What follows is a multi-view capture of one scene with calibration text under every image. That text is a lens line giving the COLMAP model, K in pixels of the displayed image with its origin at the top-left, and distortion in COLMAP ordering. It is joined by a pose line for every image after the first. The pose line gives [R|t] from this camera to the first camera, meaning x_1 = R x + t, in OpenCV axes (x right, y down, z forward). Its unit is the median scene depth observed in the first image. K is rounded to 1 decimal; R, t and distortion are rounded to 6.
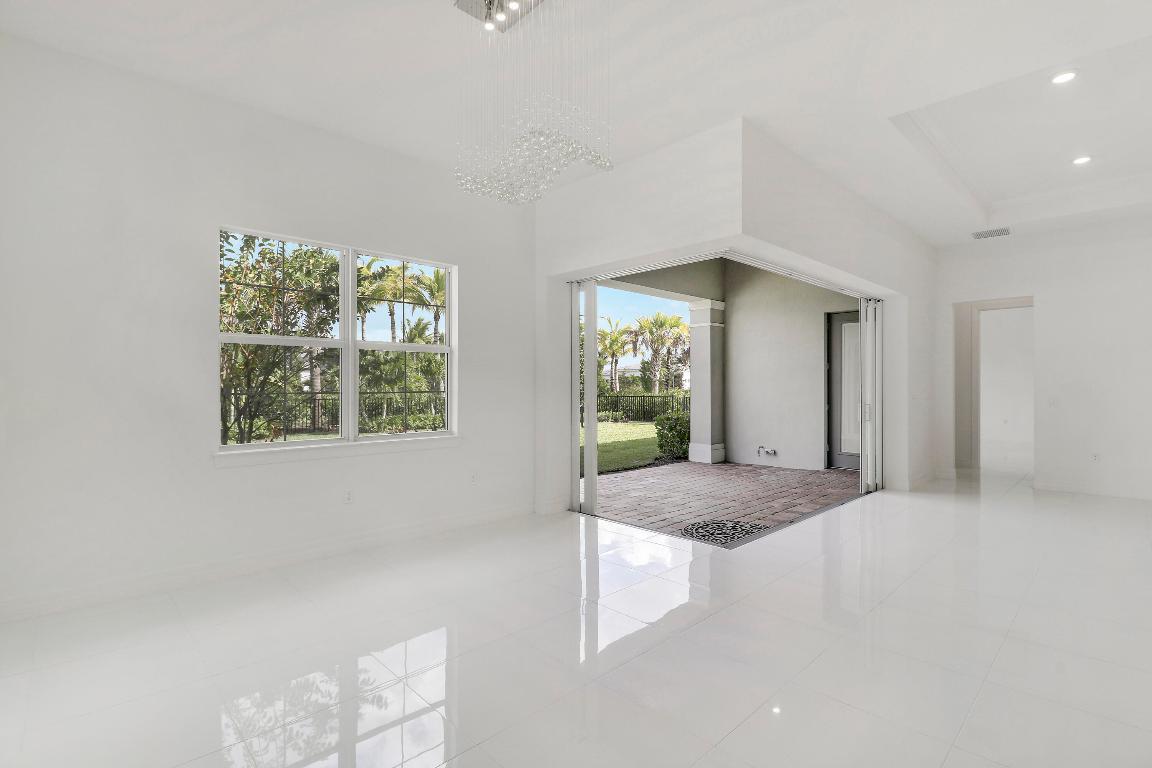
lens RADIAL K [[532.2, 0, 570.6], [0, 532.2, 388.7], [0, 0, 1]] dist [0.000237, -0.000413]
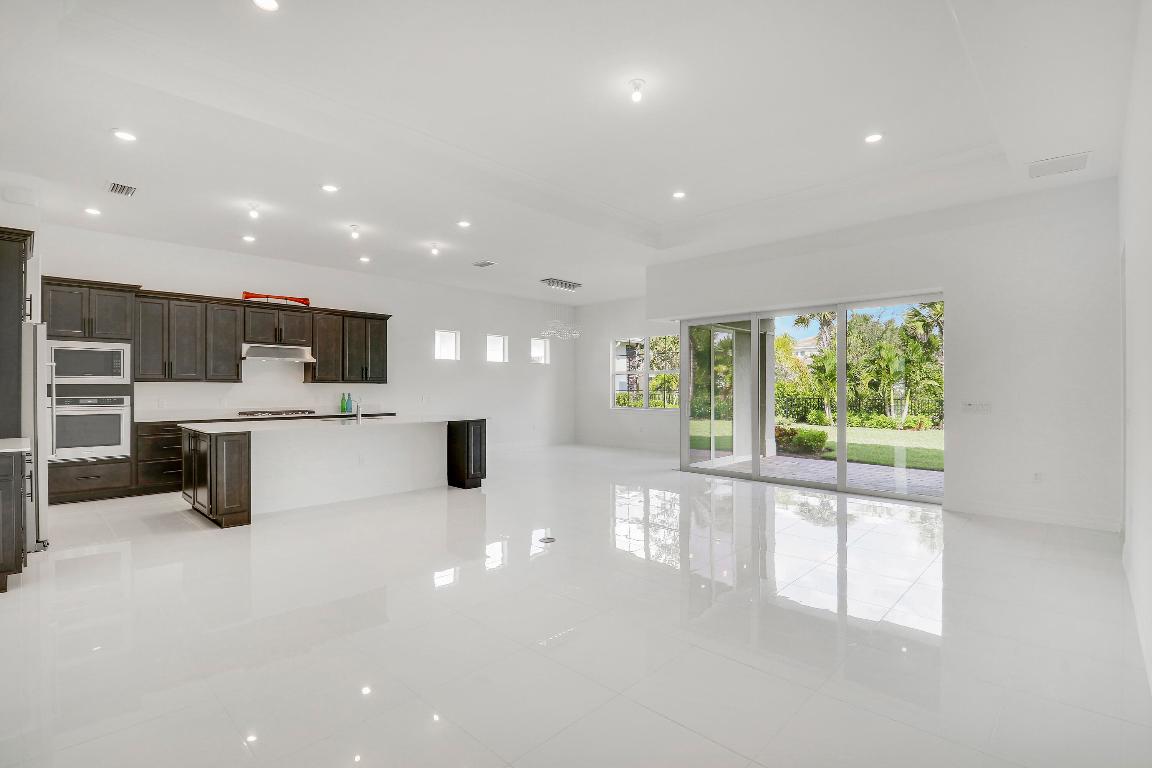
lens RADIAL K [[532.2, 0, 570.6], [0, 532.2, 388.7], [0, 0, 1]] dist [0.000237, -0.000413]
pose [[0.054415, 0.000705, -0.998518, 0.953832], [-0.003563, 0.999994, 0.000512, -0.002983], [0.998512, 0.003530, 0.054417, 0.220476]]
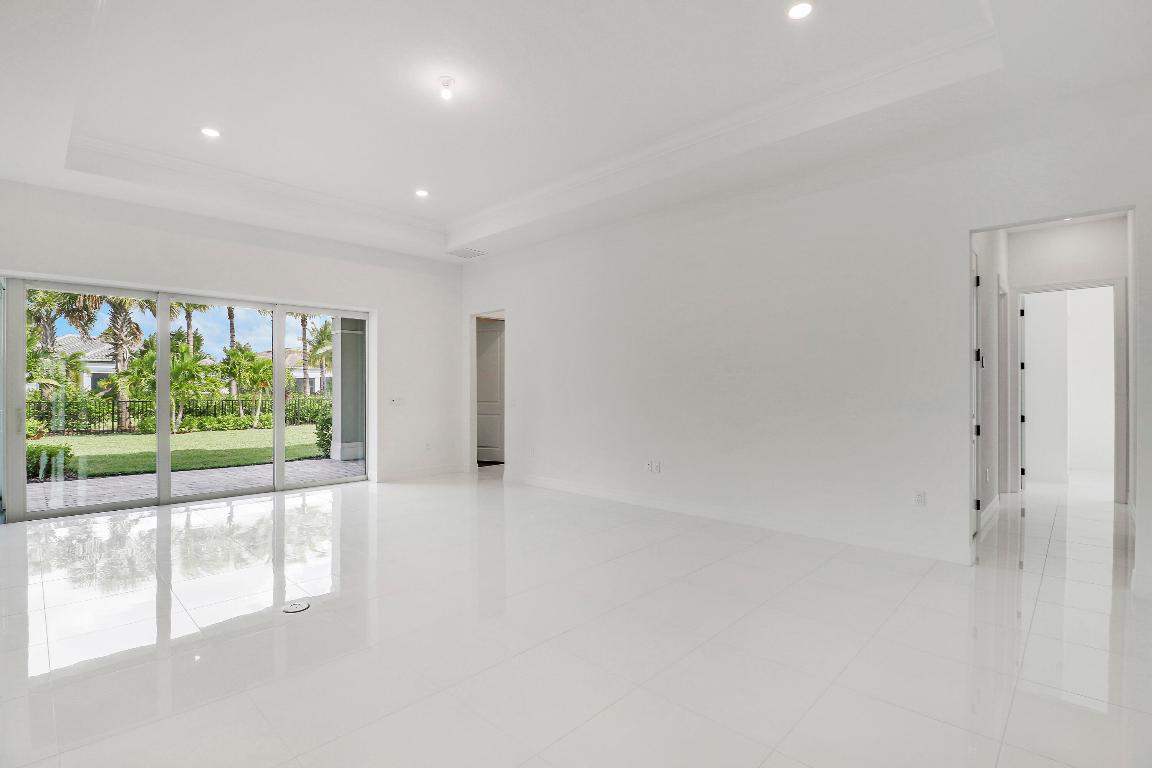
lens RADIAL K [[532.2, 0, 570.6], [0, 532.2, 388.7], [0, 0, 1]] dist [0.000237, -0.000413]
pose [[0.999057, 0.000827, 0.043414, 0.652148], [-0.000684, 0.999994, -0.003314, -0.002720], [-0.043416, 0.003281, 0.999052, -0.086021]]
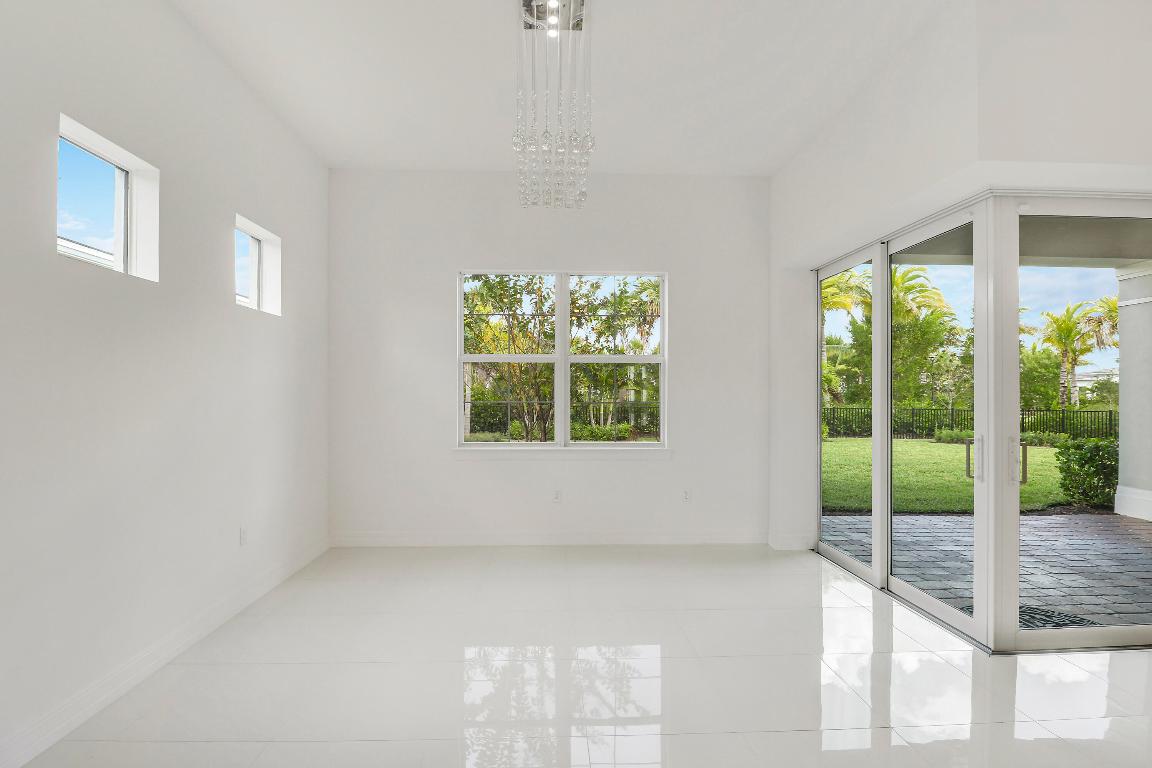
lens RADIAL K [[532.2, 0, 570.6], [0, 532.2, 388.7], [0, 0, 1]] dist [0.000237, -0.000413]
pose [[0.751478, -0.001178, -0.659758, 0.150768], [-0.008194, 0.999905, -0.011118, -0.004254], [0.659708, 0.013761, 0.751396, 0.079740]]
